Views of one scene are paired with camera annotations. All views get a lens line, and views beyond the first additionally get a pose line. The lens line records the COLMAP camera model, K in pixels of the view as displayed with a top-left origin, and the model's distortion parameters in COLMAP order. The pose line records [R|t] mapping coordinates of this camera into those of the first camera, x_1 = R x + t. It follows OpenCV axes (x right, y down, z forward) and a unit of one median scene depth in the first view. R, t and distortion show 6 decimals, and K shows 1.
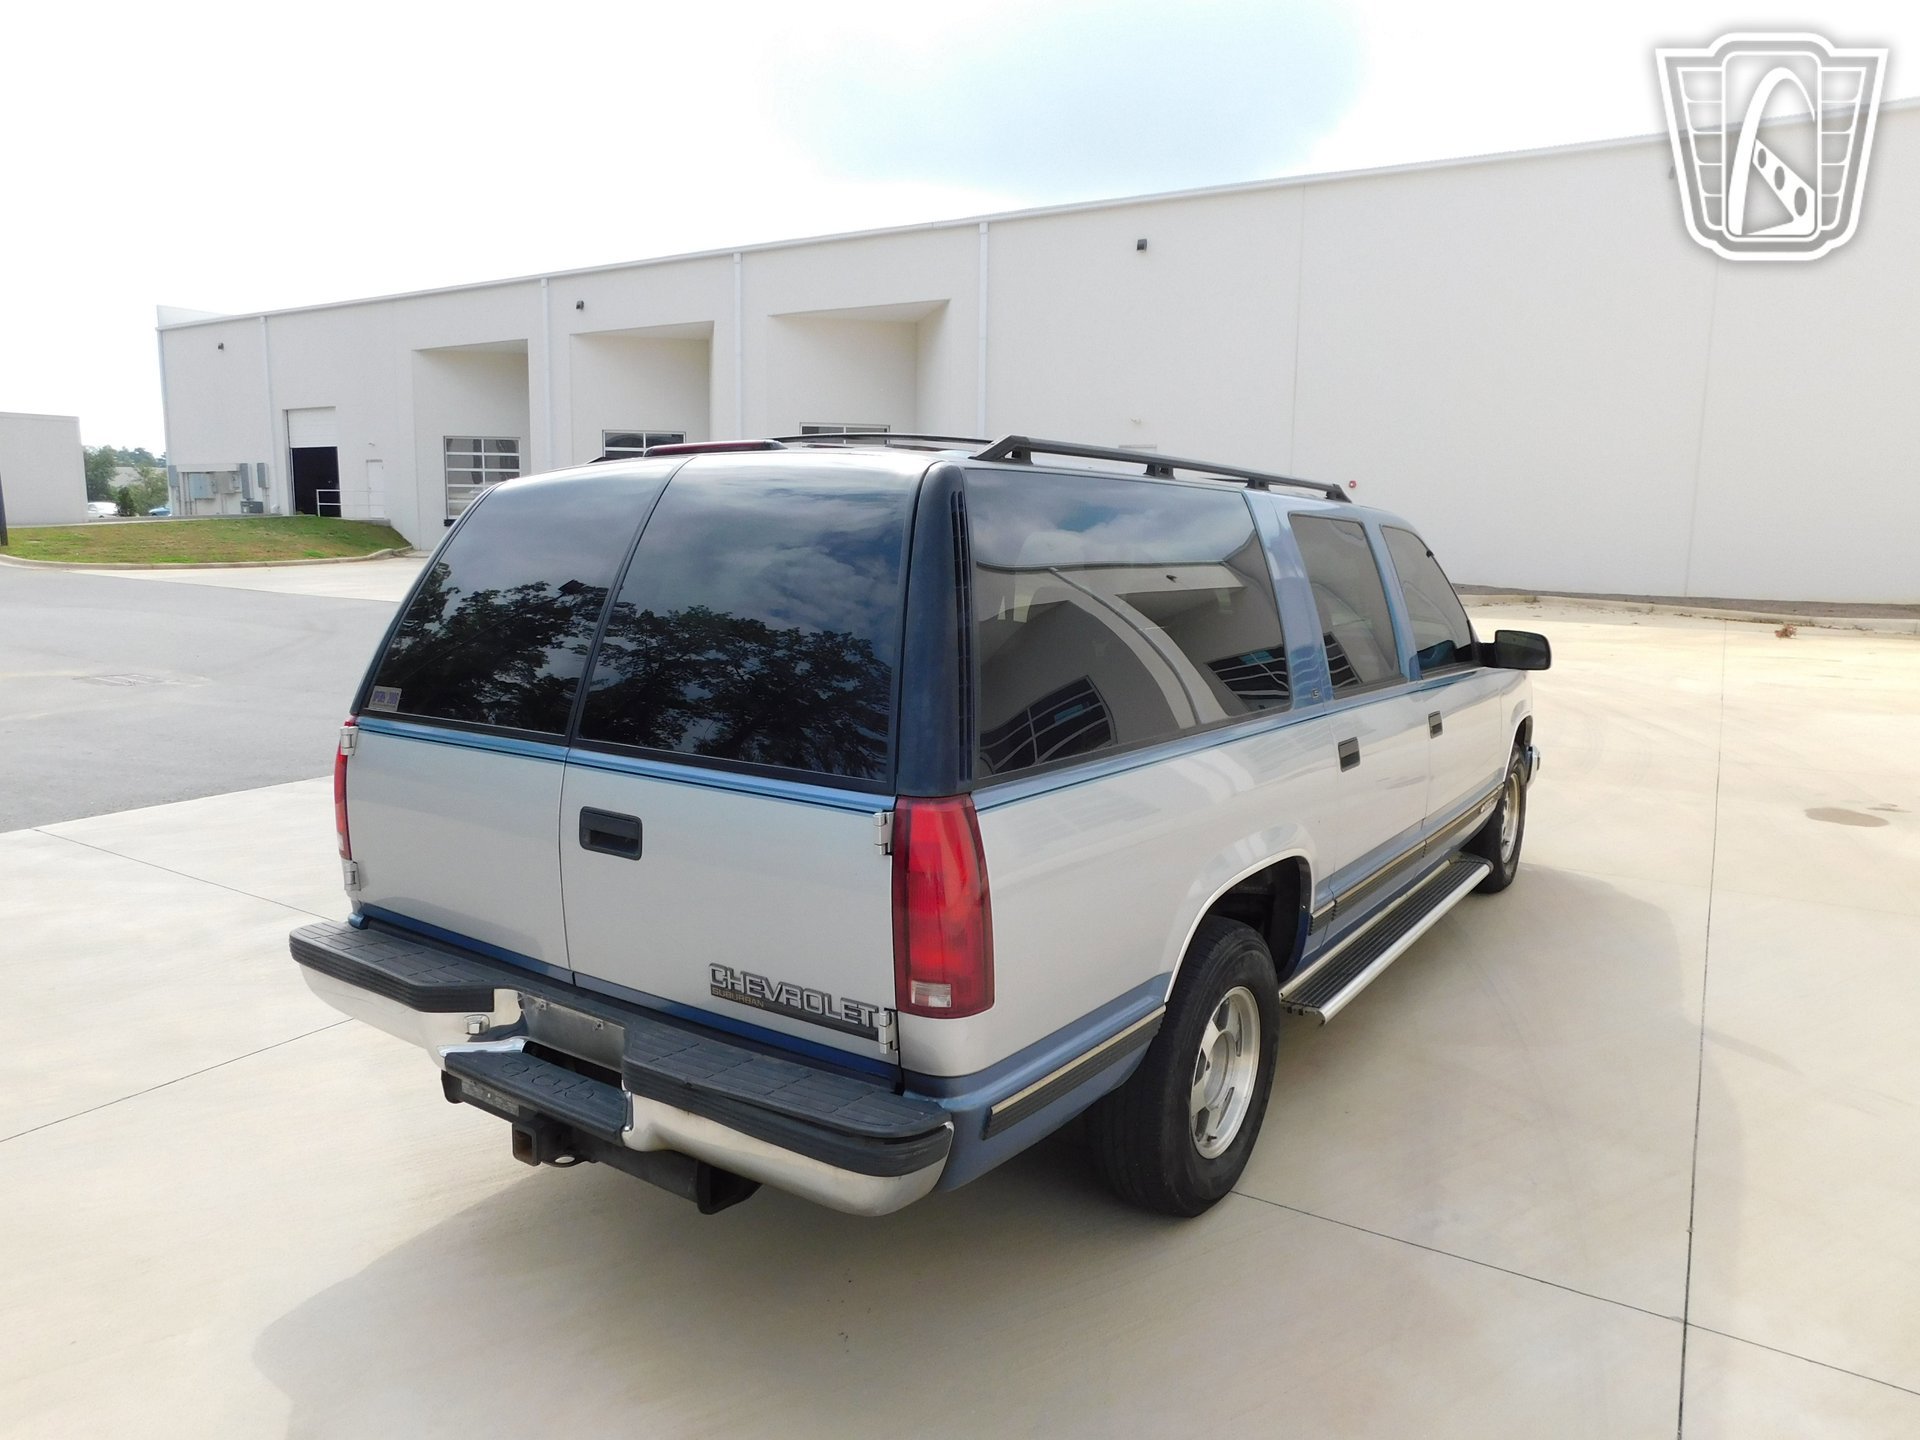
lens RADIAL K [[1262.0, 0, 943.6], [0, 1262.0, 710.8], [0, 0, 1]] dist [-0.074926, 0.058891]
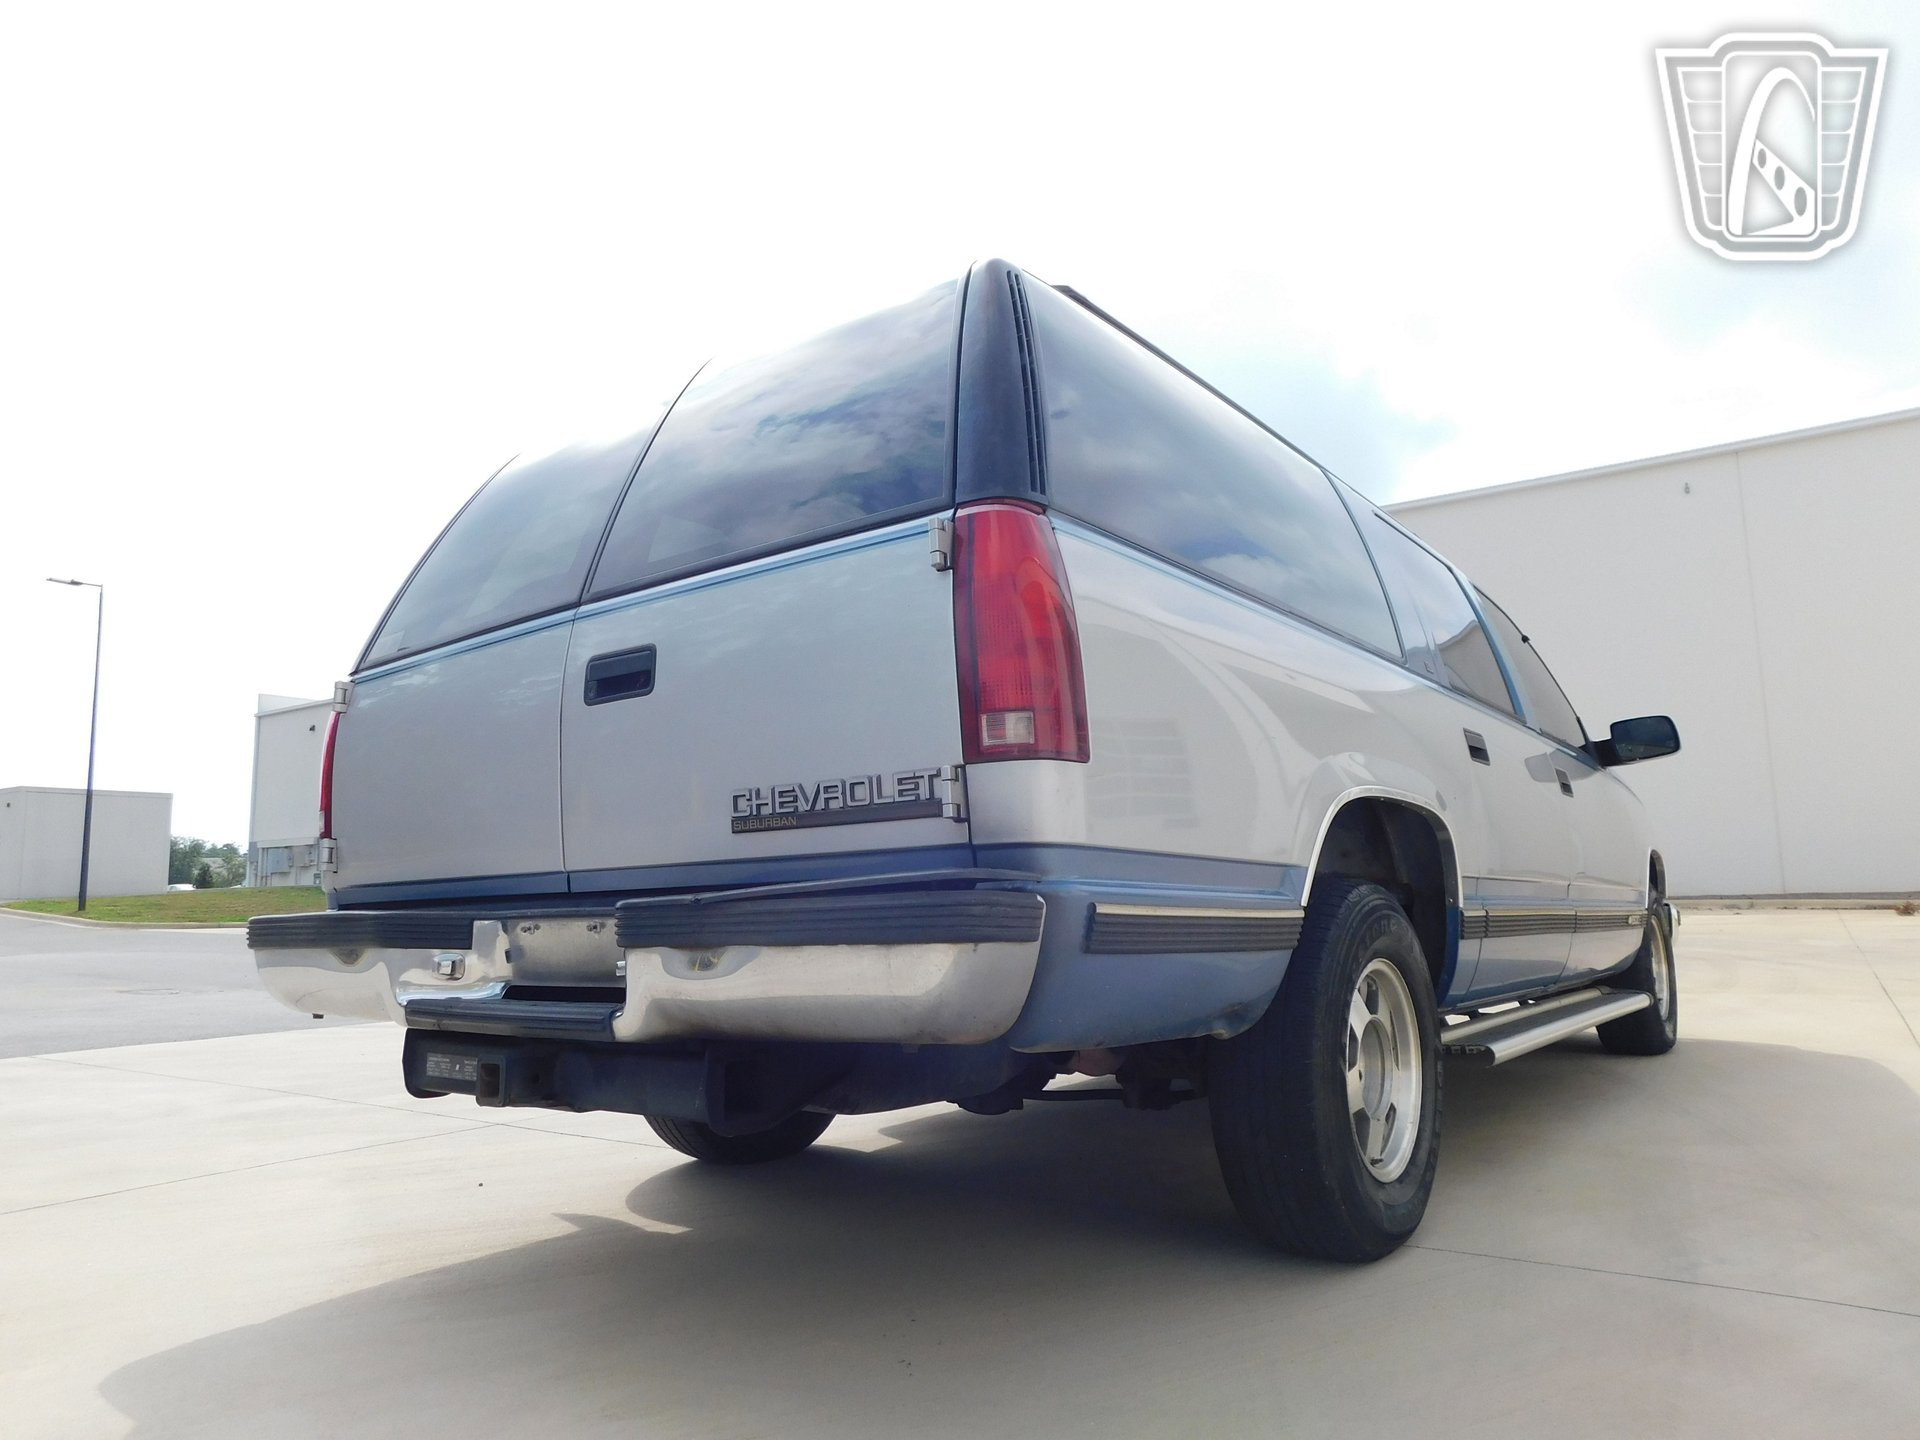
lens RADIAL K [[1262.0, 0, 943.6], [0, 1262.0, 710.8], [0, 0, 1]] dist [-0.074926, 0.058891]
pose [[0.998381, -0.038450, -0.041909, -0.013251], [0.024630, 0.956476, -0.290768, 0.357180], [0.051265, 0.289265, 0.955875, 0.202903]]
